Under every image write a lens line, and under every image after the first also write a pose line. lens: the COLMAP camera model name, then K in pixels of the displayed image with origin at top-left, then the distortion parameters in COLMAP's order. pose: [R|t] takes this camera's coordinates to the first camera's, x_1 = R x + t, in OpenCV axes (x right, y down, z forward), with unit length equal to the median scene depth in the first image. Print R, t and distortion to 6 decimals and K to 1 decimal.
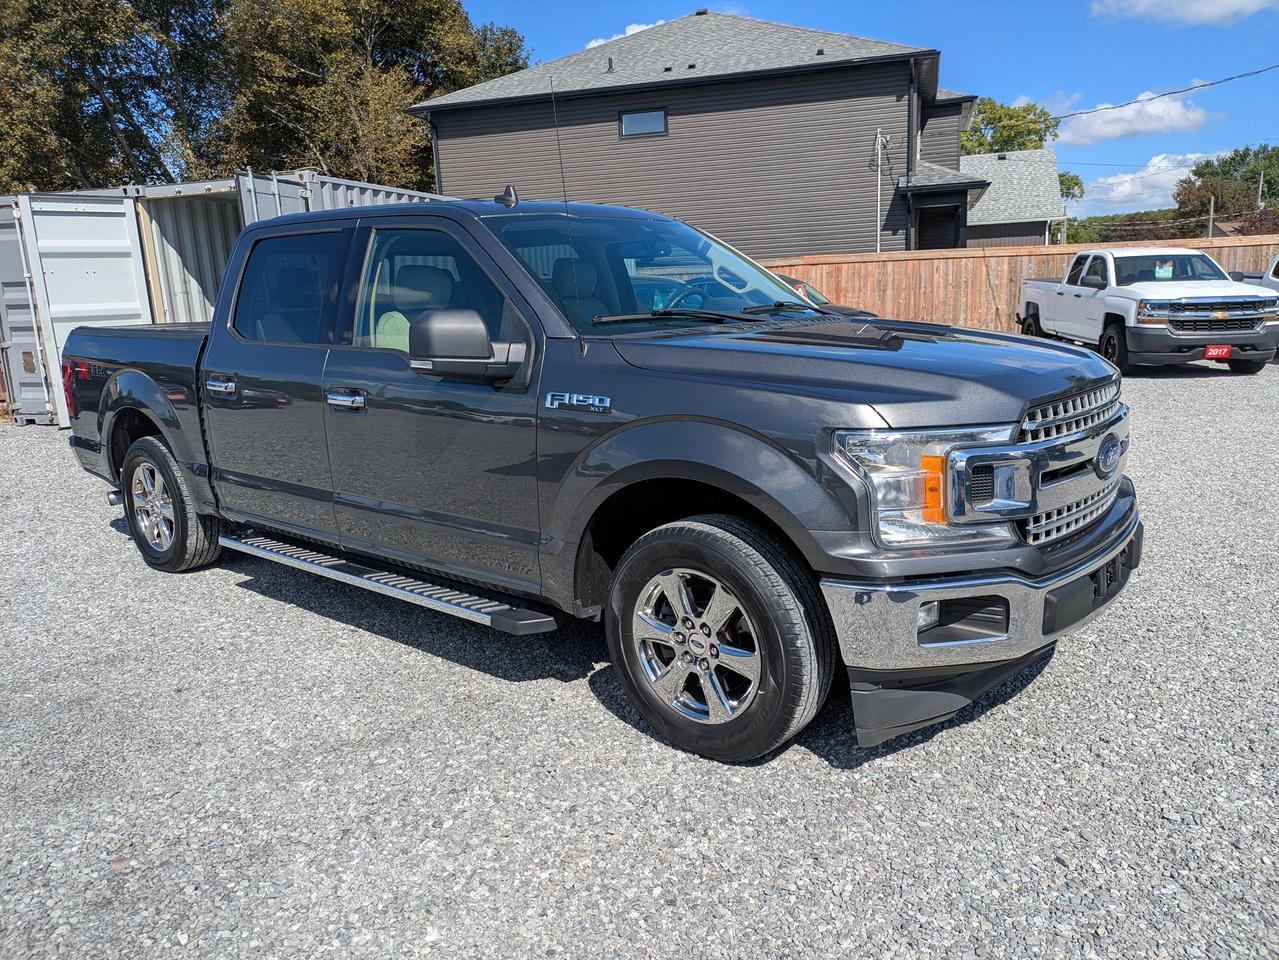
lens RADIAL K [[916.9, 0, 639.5], [0, 916.9, 480.0], [0, 0, 1]] dist [0.008492, -0.004602]
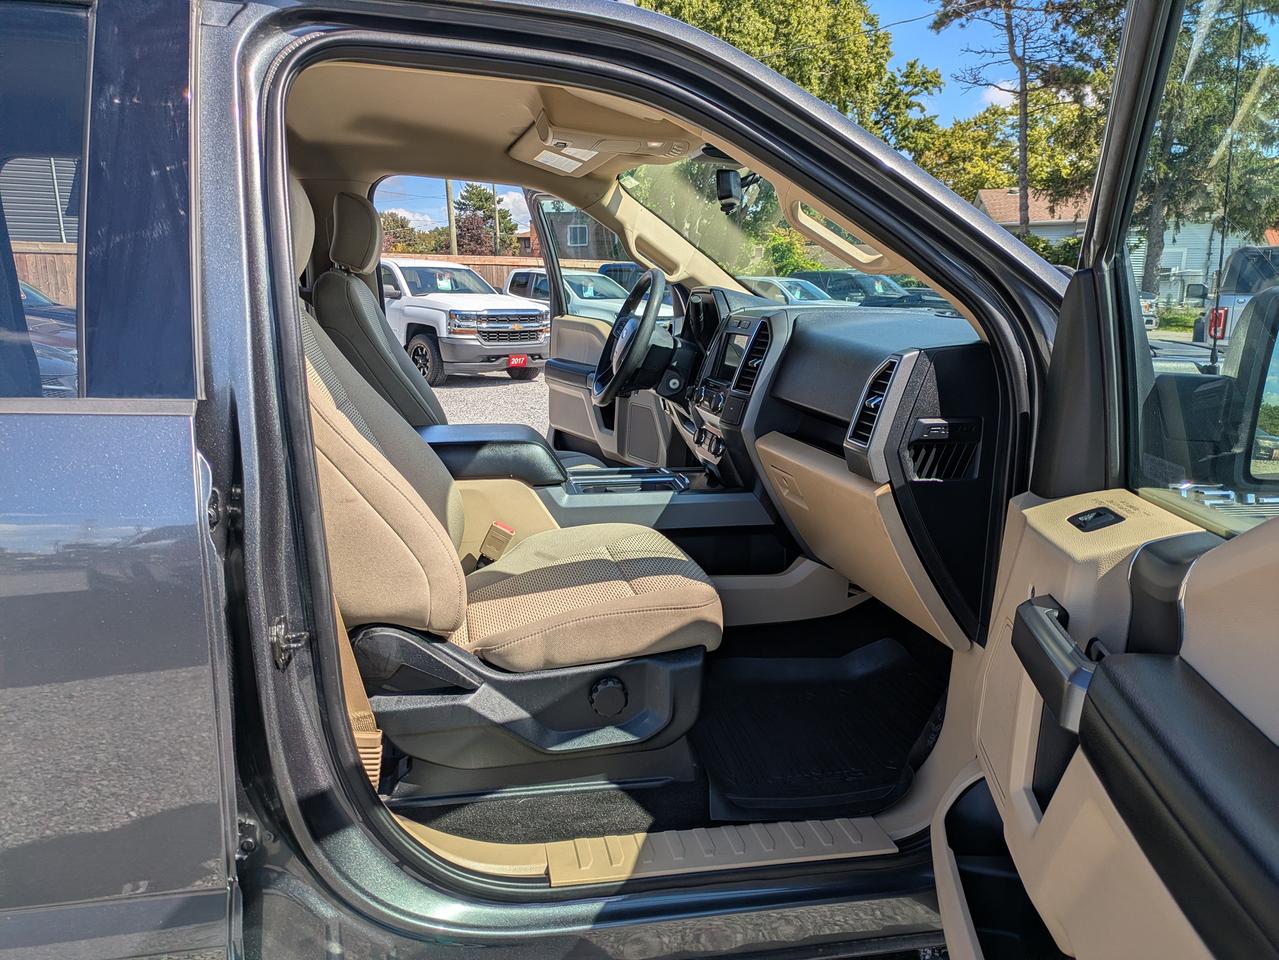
lens RADIAL K [[942.5, 0, 629.0], [0, 942.5, 478.0], [0, 0, 1]] dist [0.030707, -0.008419]
pose [[0.651506, -0.112294, 0.750287, -0.114583], [0.125074, 0.991350, 0.039767, -0.028619], [-0.748263, 0.067933, 0.659915, 0.169329]]
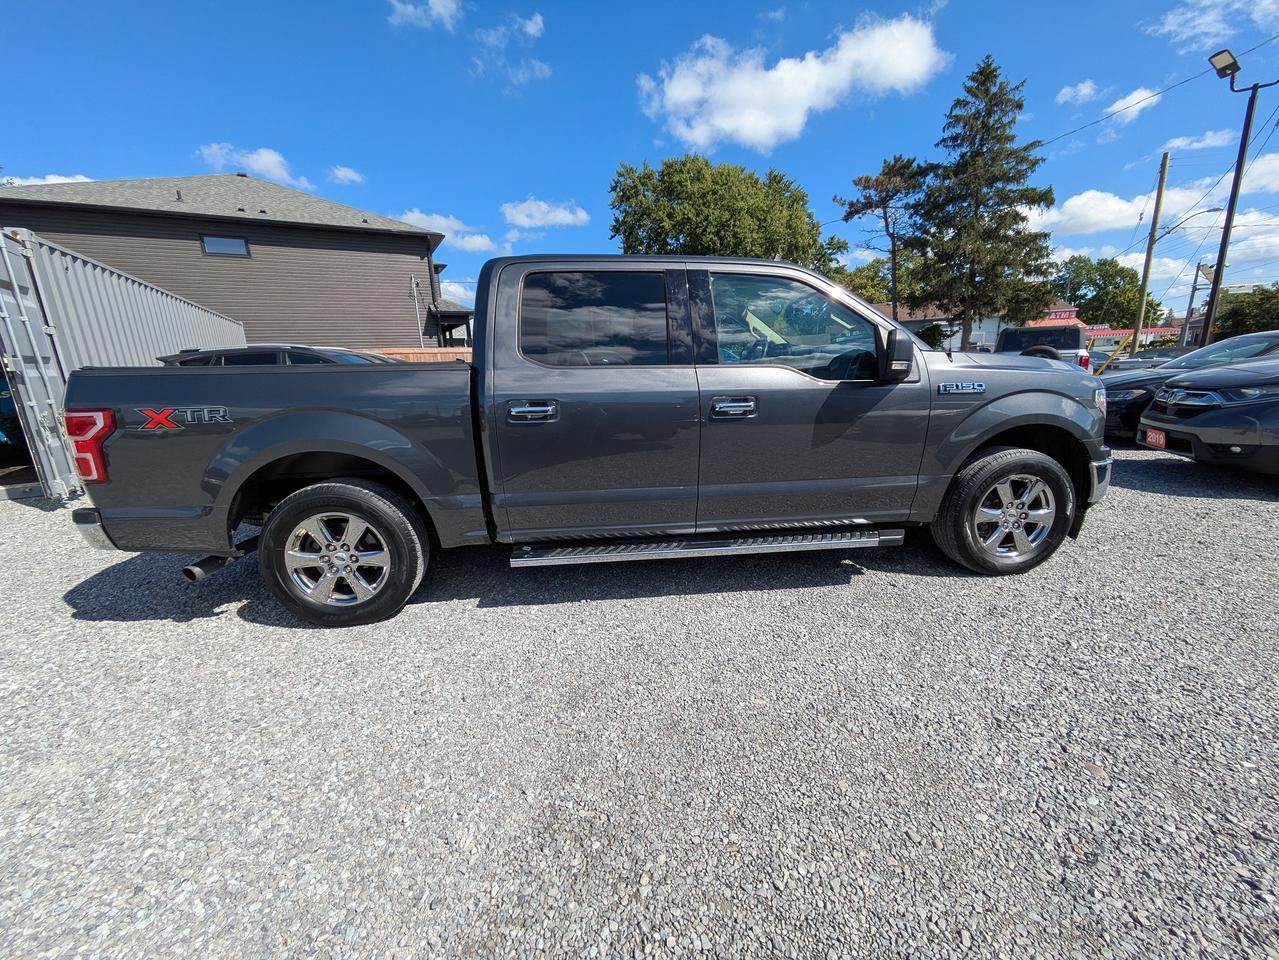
lens RADIAL K [[498.6, 0, 642.7], [0, 498.6, 472.1], [0, 0, 1]] dist [-0.002993, -0.000147]
pose [[0.705223, -0.134282, 0.696153, -0.208591], [0.144186, 0.988544, 0.044617, -0.011149], [-0.694169, 0.068910, 0.716506, 0.140235]]
